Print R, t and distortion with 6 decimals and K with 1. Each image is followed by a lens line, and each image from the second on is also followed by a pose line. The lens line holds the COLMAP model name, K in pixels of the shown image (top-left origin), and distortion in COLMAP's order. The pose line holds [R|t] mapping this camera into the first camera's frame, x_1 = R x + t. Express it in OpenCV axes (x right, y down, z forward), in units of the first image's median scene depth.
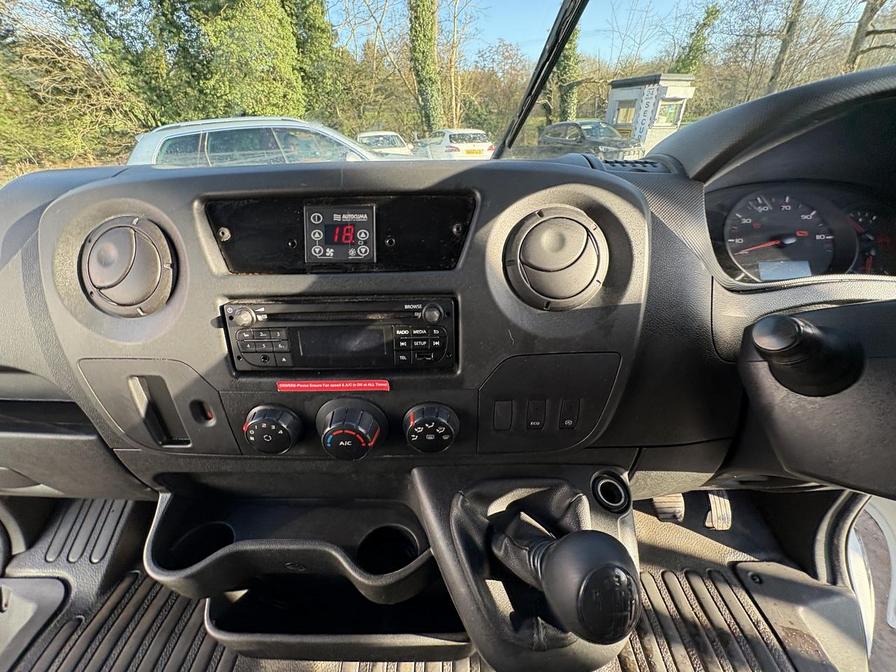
lens RADIAL K [[355.7, 0, 449.9], [0, 355.7, 337.3], [0, 0, 1]] dist [0.000513, -0.000107]
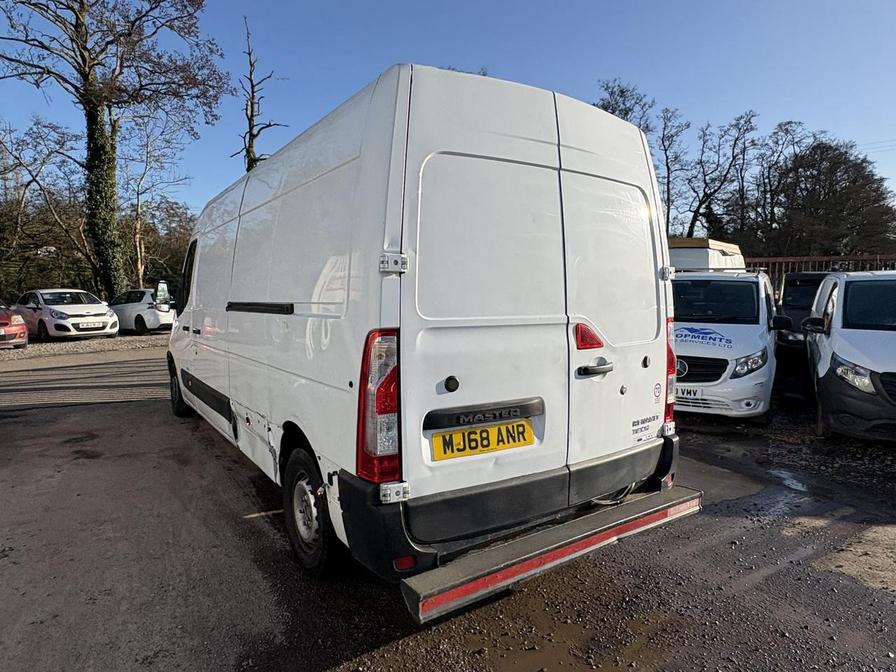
lens RADIAL K [[546.3, 0, 445.9], [0, 546.3, 328.1], [0, 0, 1]] dist [0.001225, 0.001740]
pose [[0.822042, -0.011962, 0.569301, -0.160518], [0.268453, 0.889842, -0.368937, 0.255737], [-0.502175, 0.456113, 0.734699, -0.418561]]
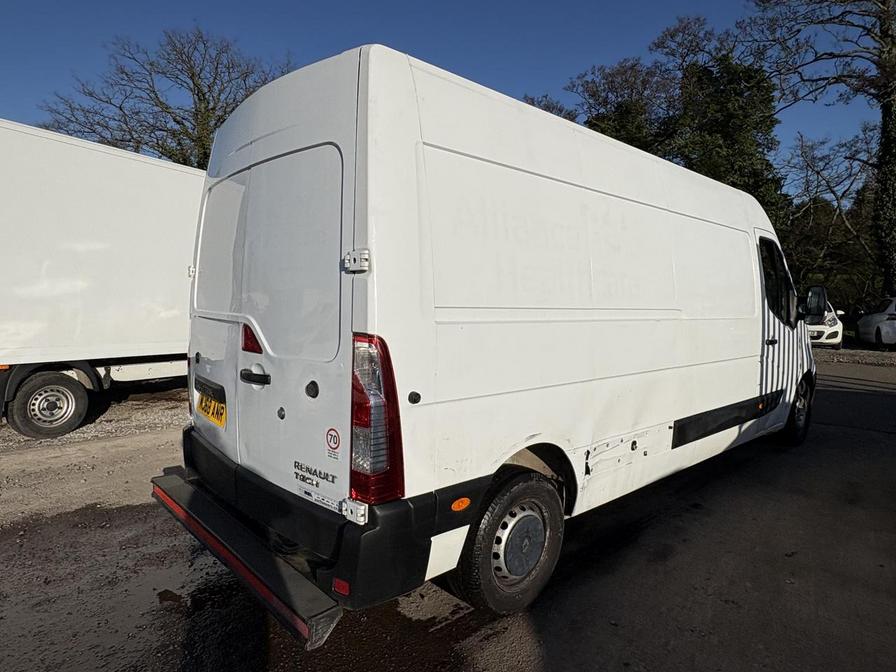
lens RADIAL K [[546.3, 0, 446.7], [0, 546.3, 332.8], [0, 0, 1]] dist [0.001225, 0.001740]
pose [[0.675971, 0.083328, -0.732202, 0.192597], [-0.396124, 0.878920, -0.265678, 0.218084], [0.621409, 0.469634, 0.627133, -0.370284]]
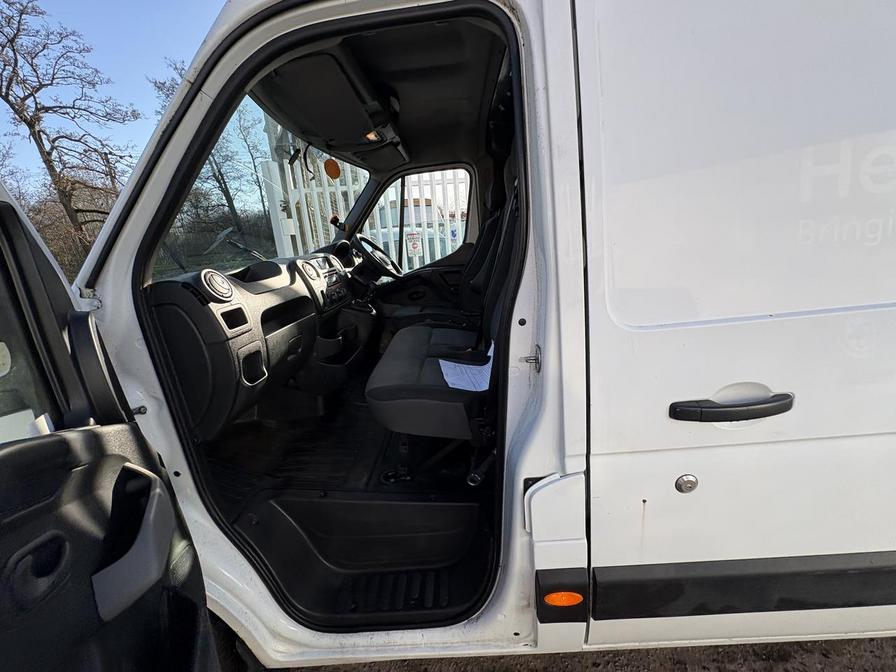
lens RADIAL K [[355.7, 0, 443.4], [0, 355.7, 336.1], [0, 0, 1]] dist [0.000513, -0.000107]
pose [[0.024187, -0.249853, 0.967982, -0.141265], [0.581406, 0.791192, 0.189692, 0.016510], [-0.813254, 0.558202, 0.164402, -0.021000]]
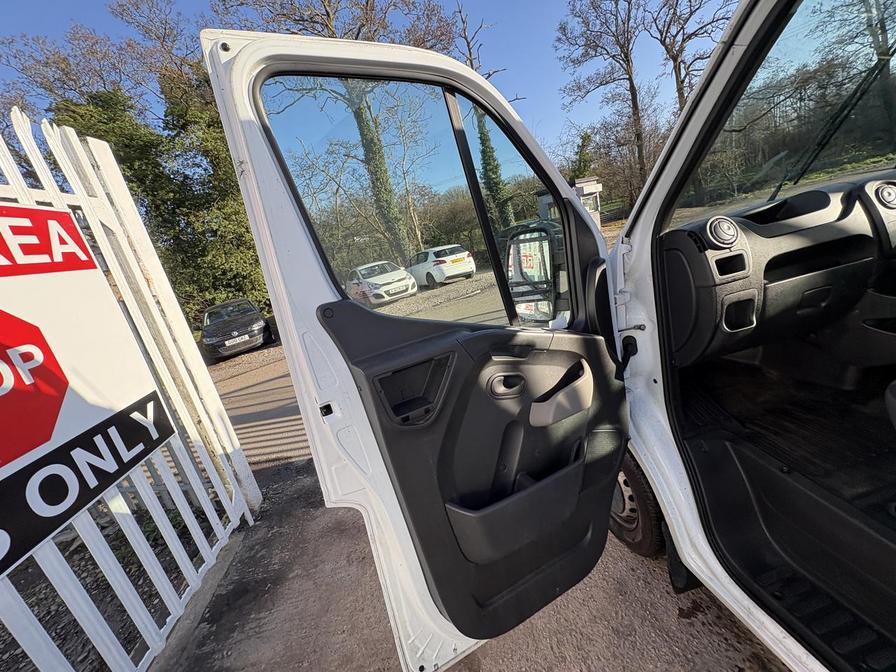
lens RADIAL K [[355.7, 0, 453.4], [0, 355.7, 335.5], [0, 0, 1]] dist [0.000513, -0.000107]
pose [[0.959819, -0.241218, 0.143396, -0.141261], [0.272519, 0.923127, -0.271237, 0.021298], [-0.066945, 0.299416, 0.951771, -0.041689]]
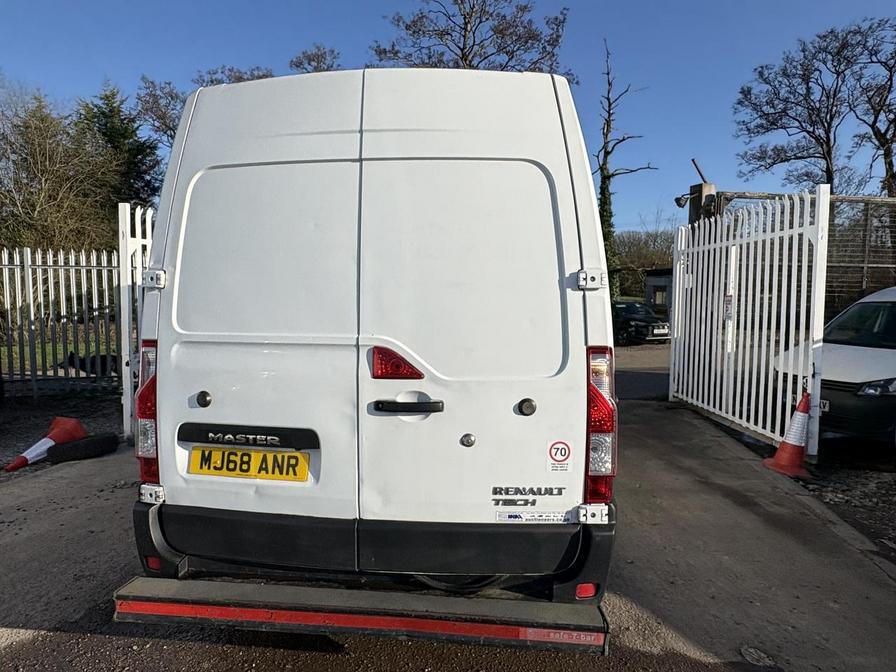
lens RADIAL K [[546.3, 0, 450.6], [0, 546.3, 331.7], [0, 0, 1]] dist [0.001225, 0.001740]
pose [[0.994231, 0.033647, -0.101848, 0.036911], [-0.076904, 0.885525, -0.458182, 0.262089], [0.074773, 0.463372, 0.883004, -0.440111]]
